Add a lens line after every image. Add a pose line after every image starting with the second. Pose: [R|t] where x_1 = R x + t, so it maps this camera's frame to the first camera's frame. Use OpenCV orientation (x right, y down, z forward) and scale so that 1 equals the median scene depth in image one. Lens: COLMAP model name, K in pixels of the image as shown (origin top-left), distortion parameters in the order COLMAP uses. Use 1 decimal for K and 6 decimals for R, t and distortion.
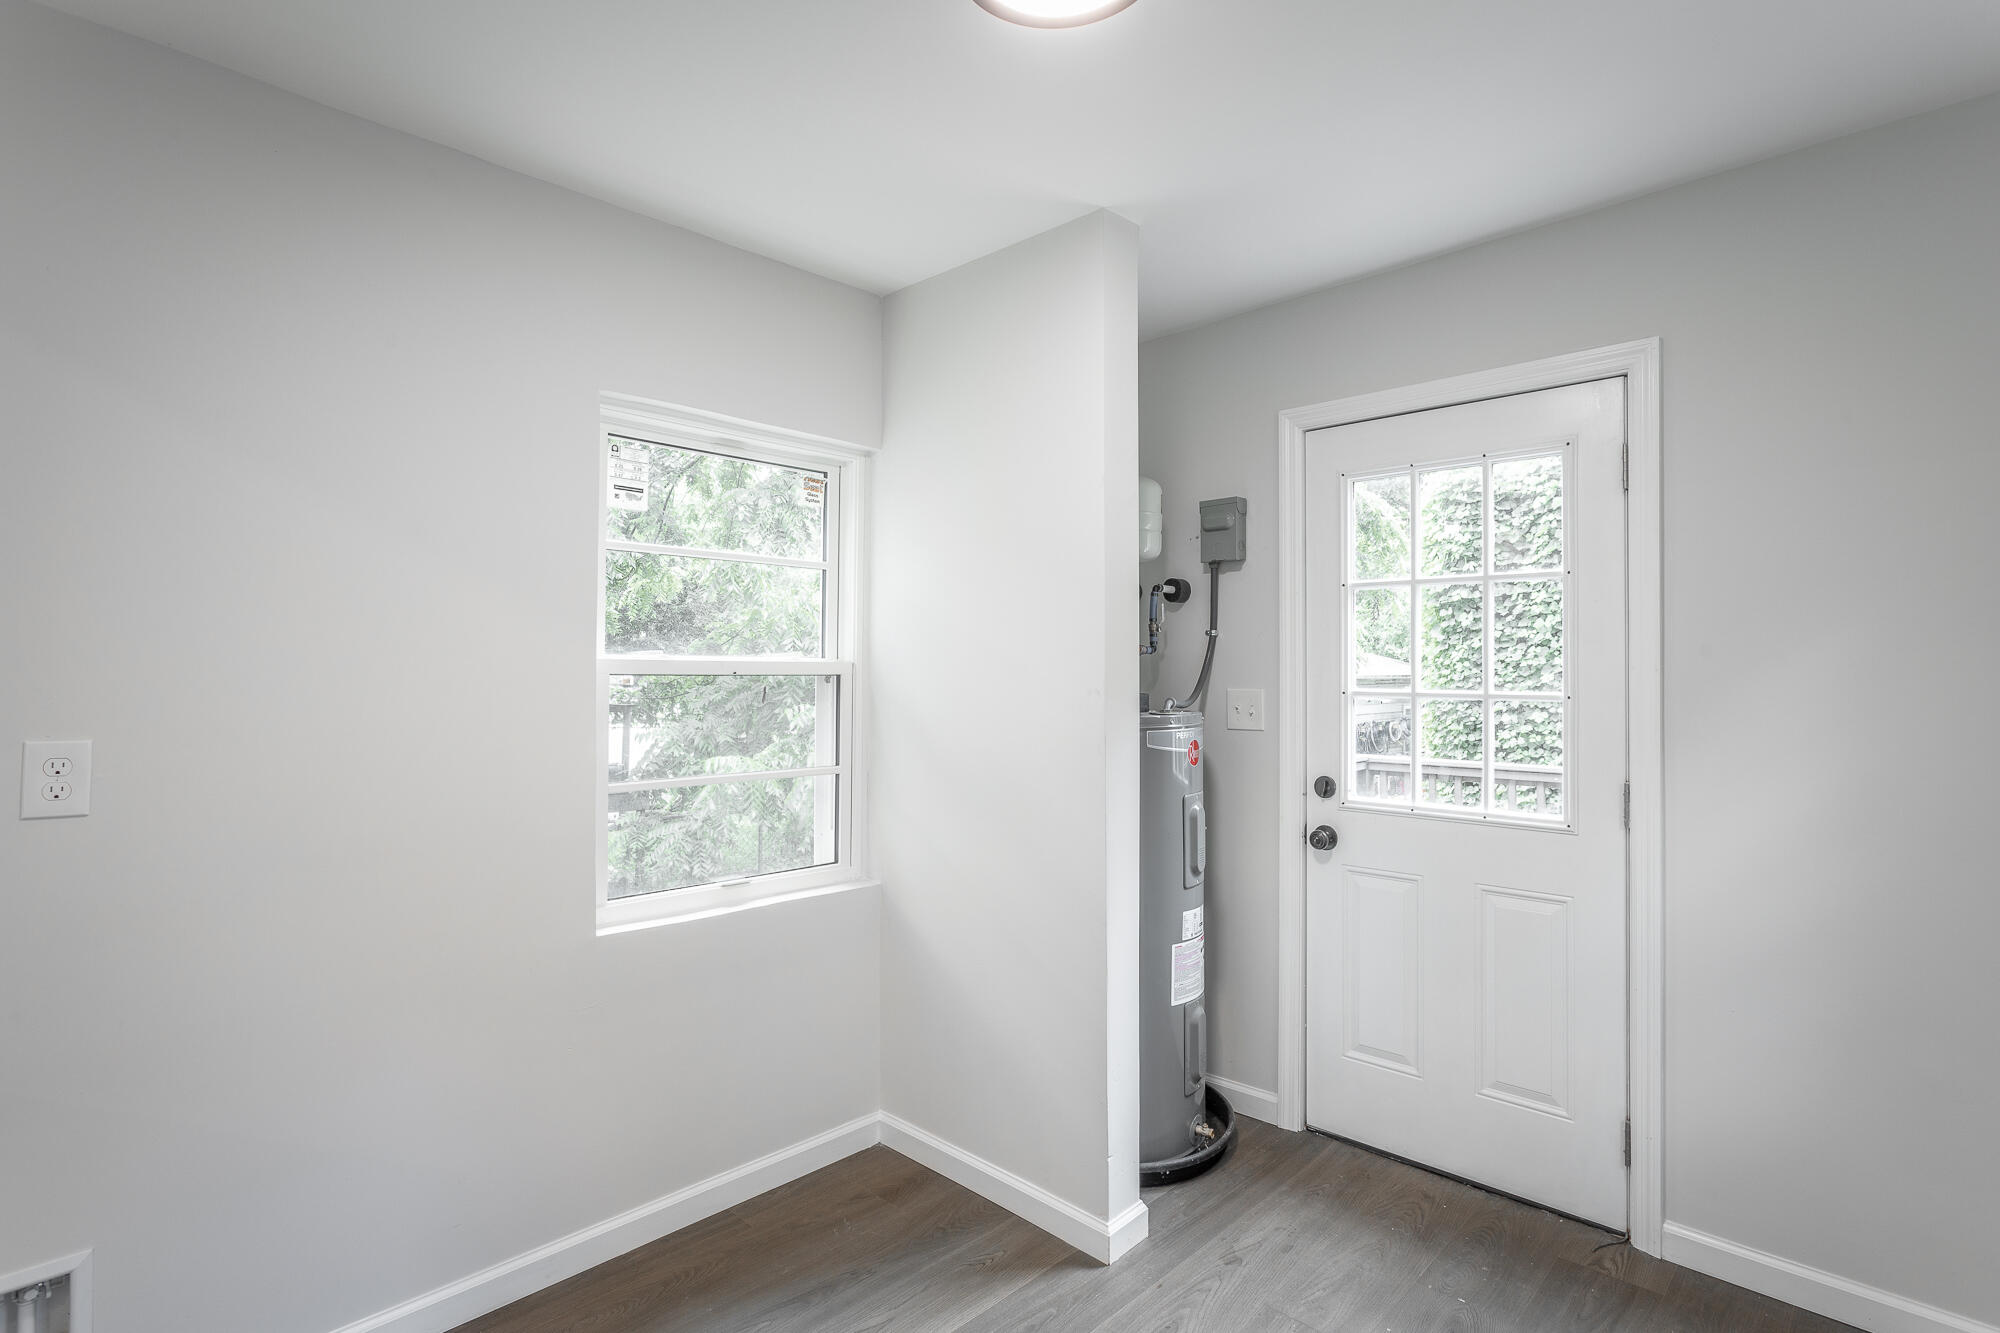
lens RADIAL K [[978.4, 0, 1011.3], [0, 978.4, 664.9], [0, 0, 1]] dist [-0.009752, 0.004808]
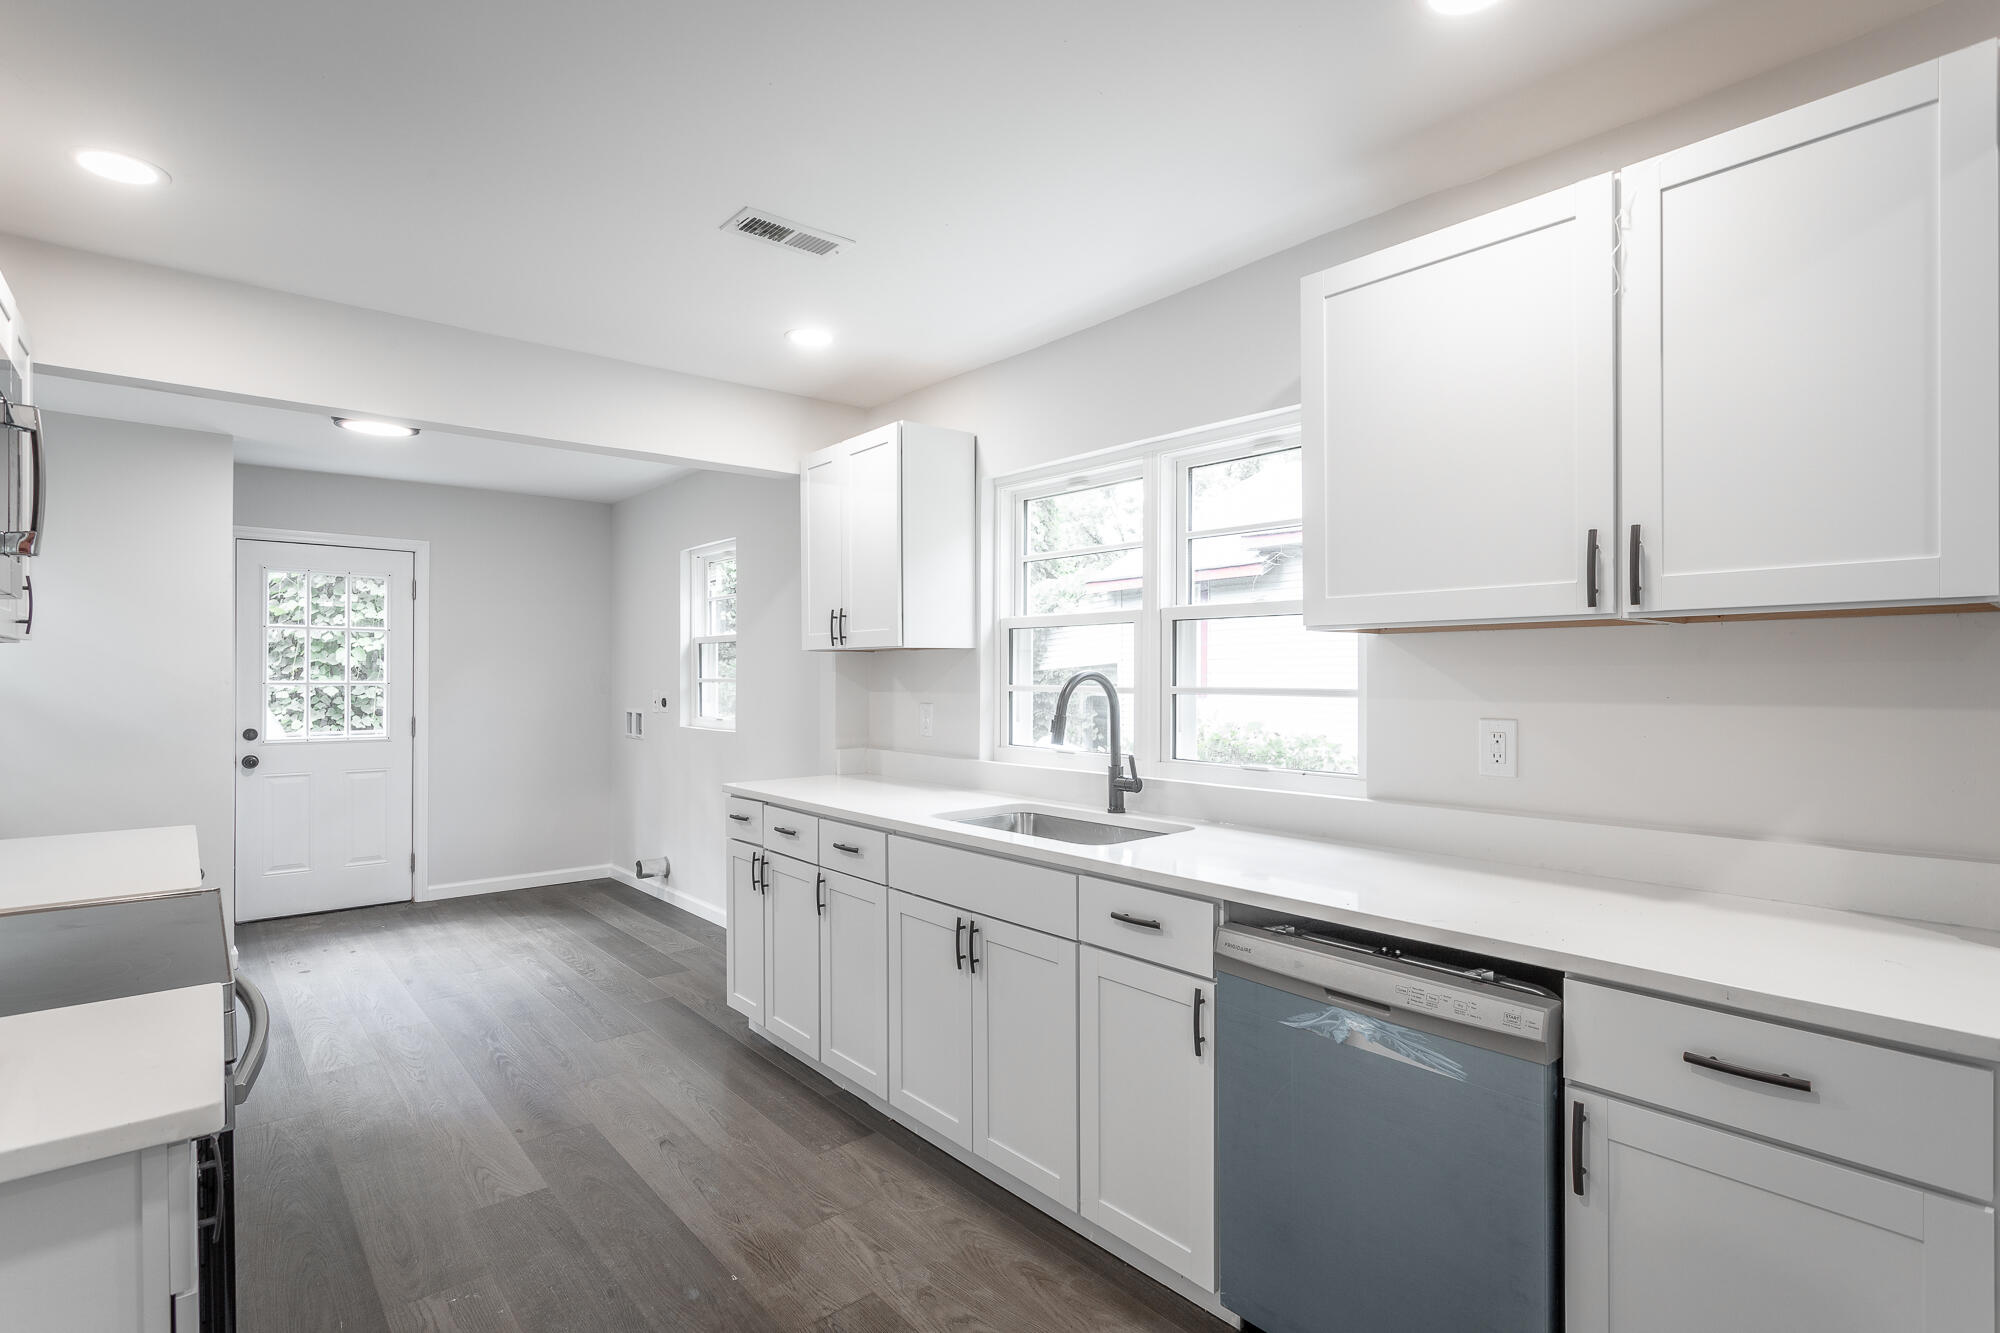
lens RADIAL K [[978.4, 0, 1004.3], [0, 978.4, 668.8], [0, 0, 1]] dist [-0.009752, 0.004808]
pose [[0.097150, 0.005690, 0.995253, -1.398750], [-0.007247, 0.999961, -0.005009, -0.000006], [-0.995243, -0.006725, 0.097188, -0.607546]]
